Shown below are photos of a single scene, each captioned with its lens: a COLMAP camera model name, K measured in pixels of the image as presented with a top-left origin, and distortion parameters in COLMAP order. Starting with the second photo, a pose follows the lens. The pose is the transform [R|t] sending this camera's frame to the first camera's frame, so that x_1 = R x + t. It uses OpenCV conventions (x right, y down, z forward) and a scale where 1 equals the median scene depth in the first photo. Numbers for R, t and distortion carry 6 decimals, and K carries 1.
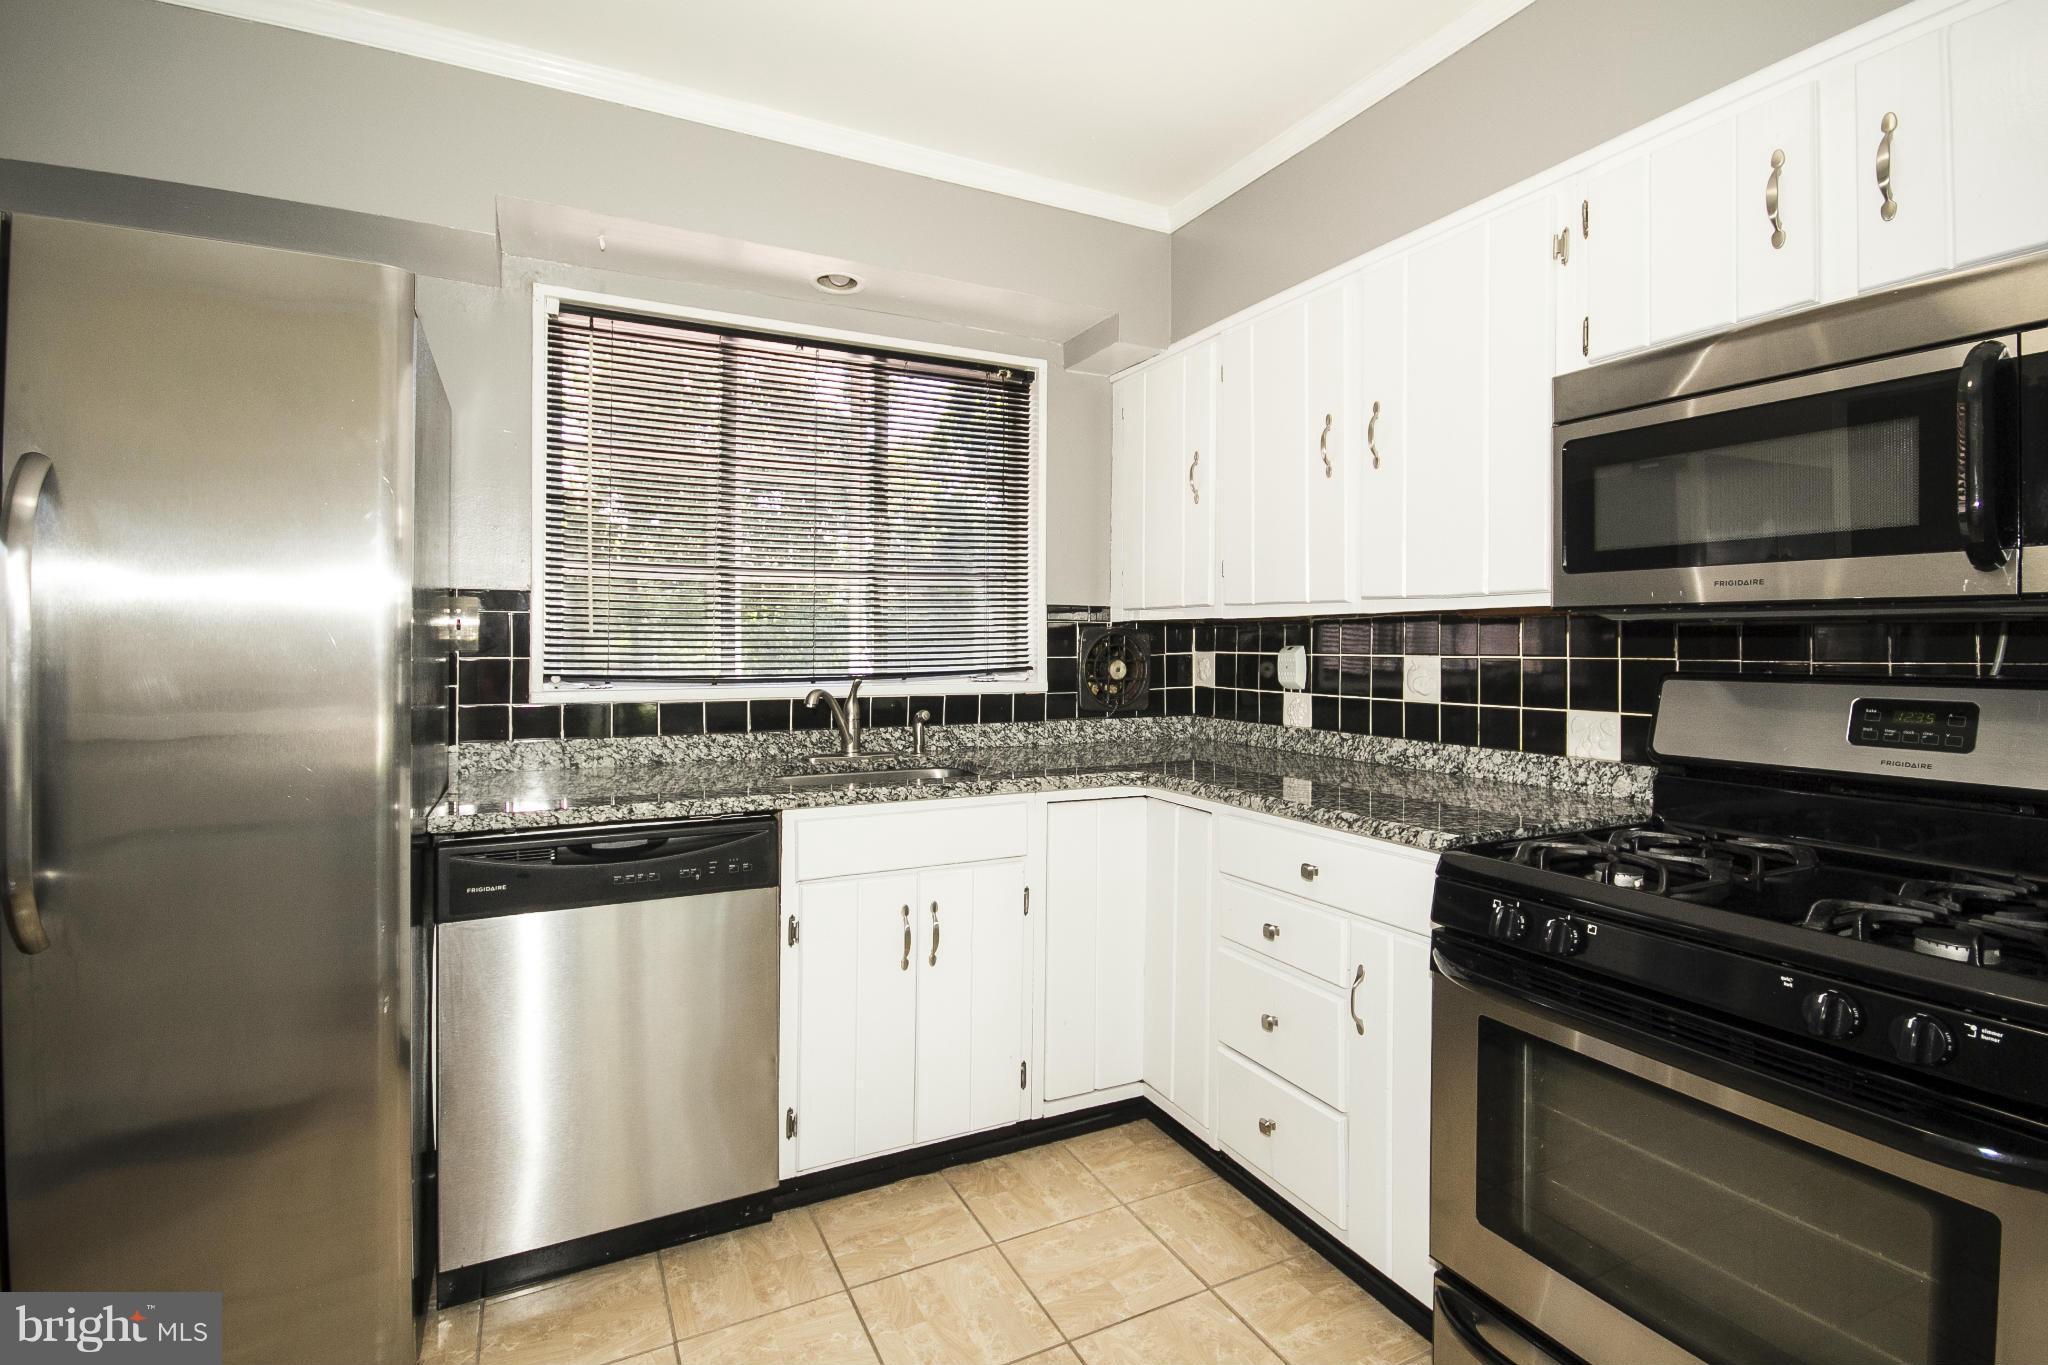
lens RADIAL K [[984.4, 0, 1046.7], [0, 984.4, 640.1], [0, 0, 1]] dist [-0.020335, 0.012513]
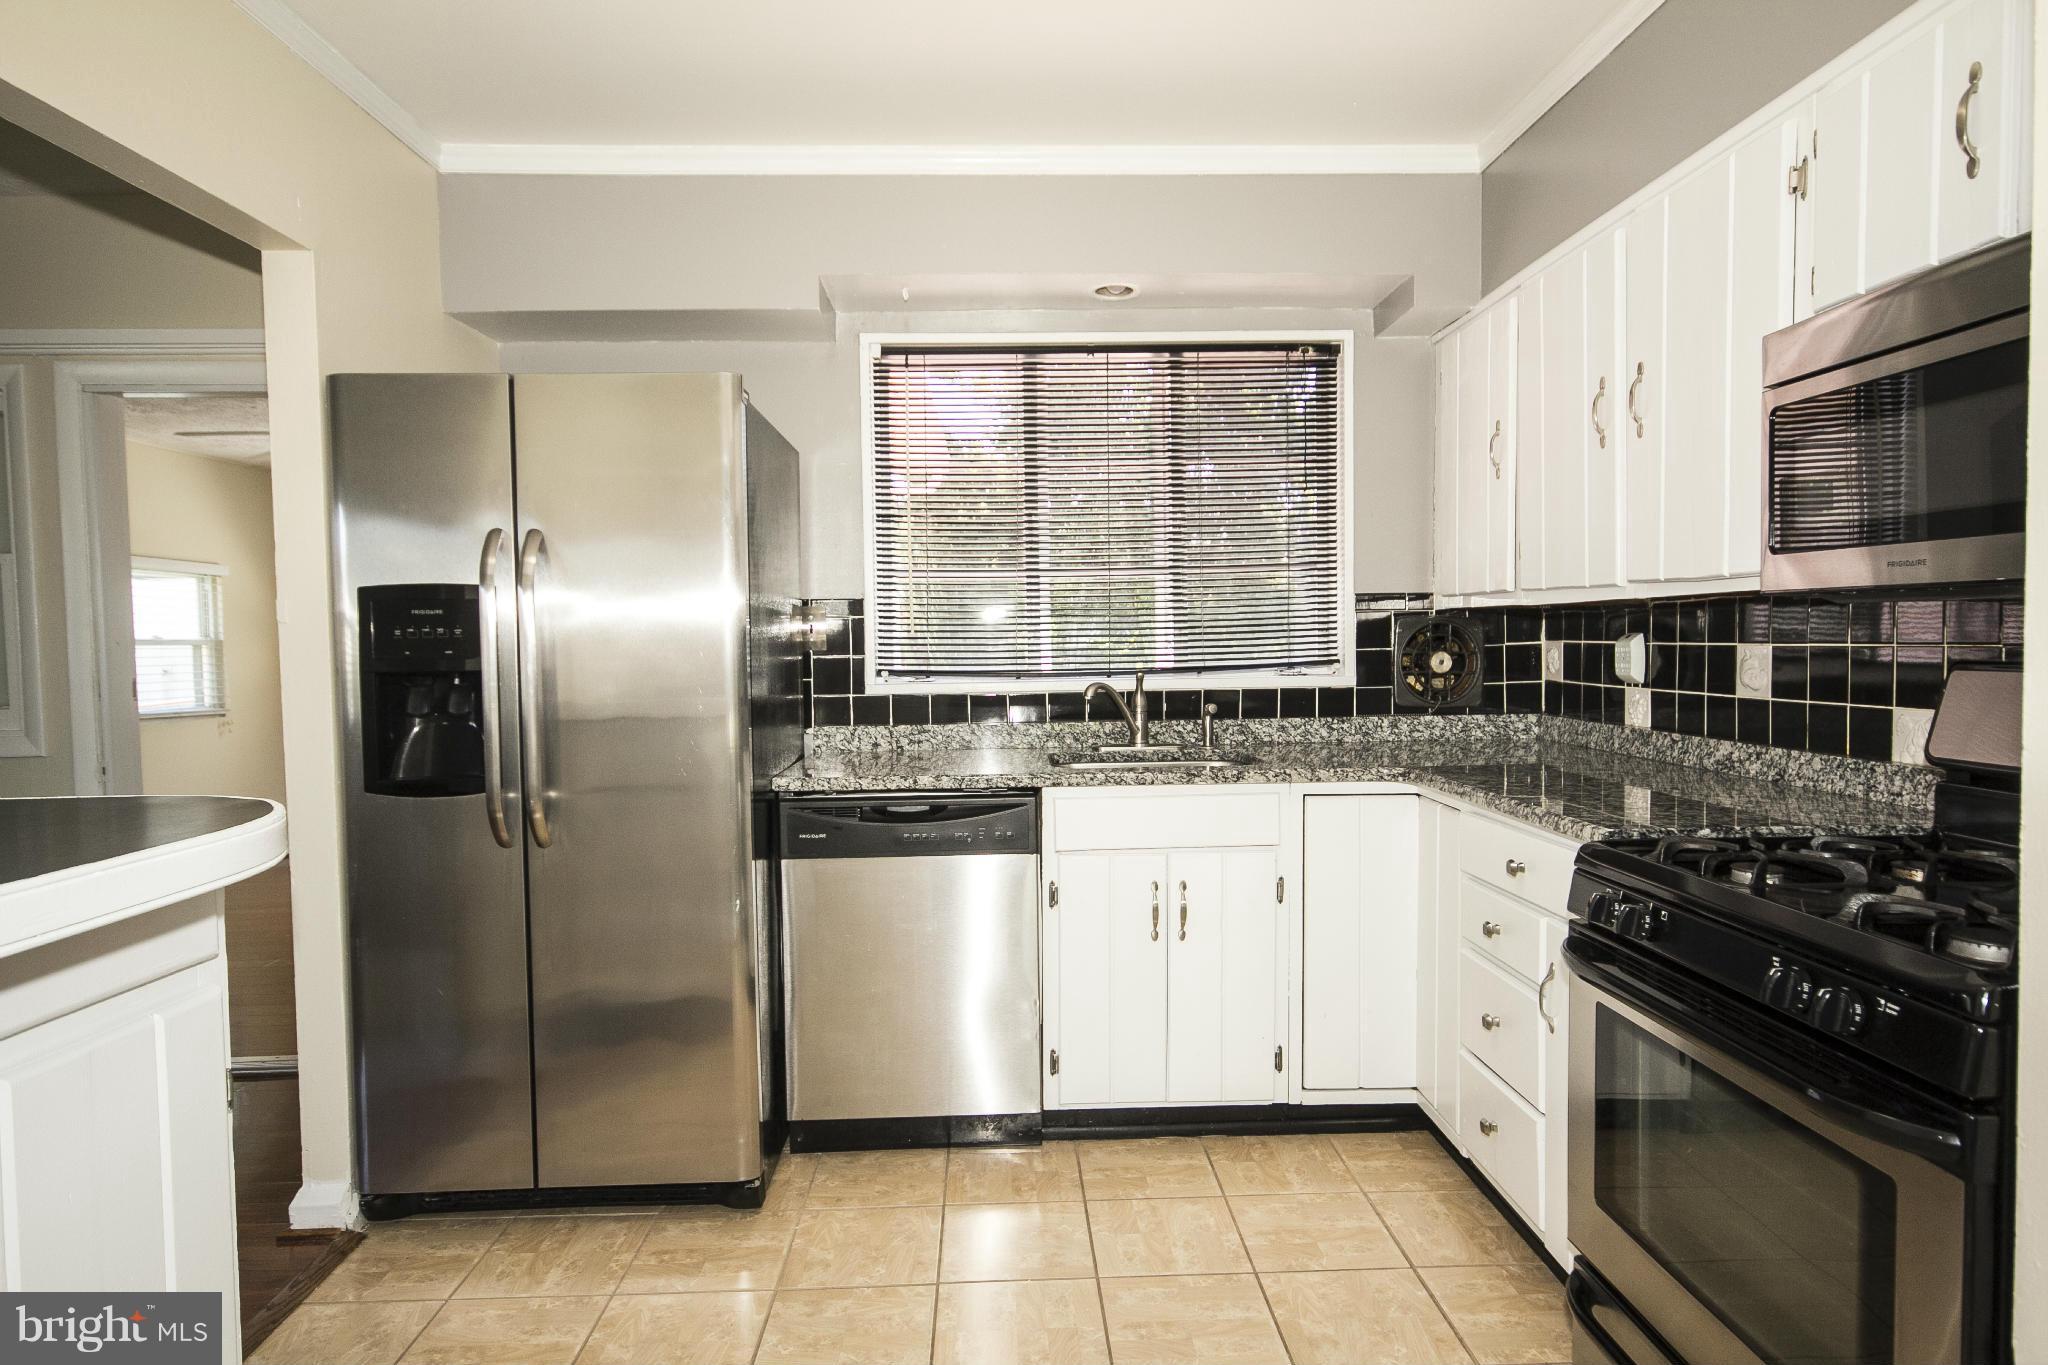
lens RADIAL K [[1195.5, 0, 1033.6], [0, 1195.5, 683.8], [0, 0, 1]] dist [-0.001280, 0.000945]
pose [[0.902632, 0.001046, -0.430412, 0.262686], [0.019226, 0.998901, 0.042748, -0.005598], [0.429983, -0.046861, 0.901620, -0.202958]]
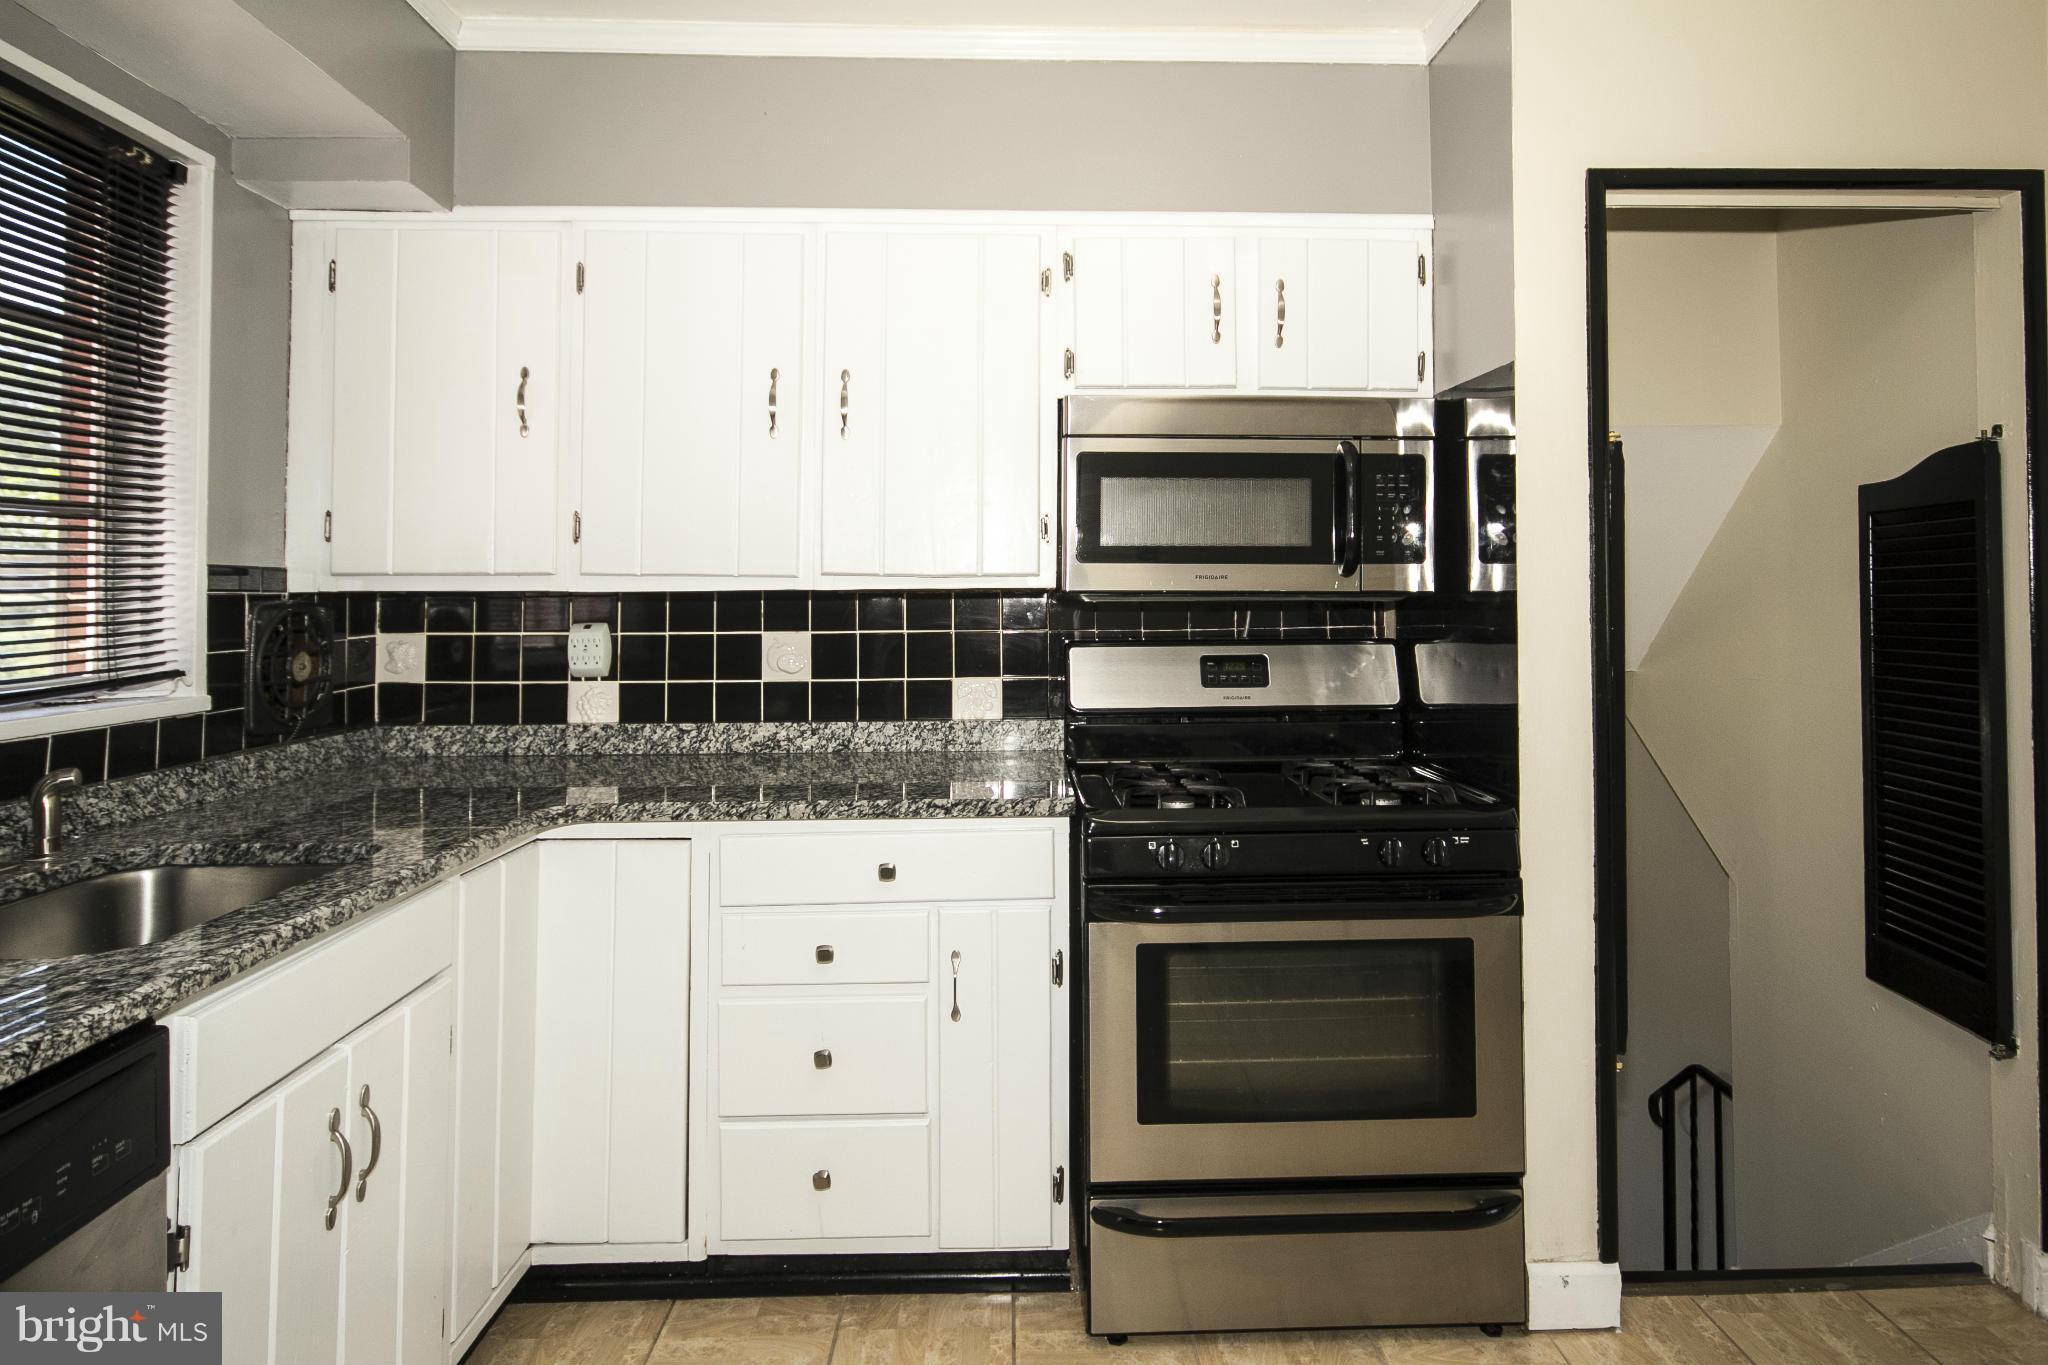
lens RADIAL K [[1123.0, 0, 1052.6], [0, 1123.0, 562.2], [0, 0, 1]] dist [-0.001214, 0.000966]
pose [[0.427558, 0.021575, 0.903730, -0.484582], [0.002002, 0.999690, -0.024813, -0.023741], [-0.903986, 0.012418, 0.427382, 0.303319]]
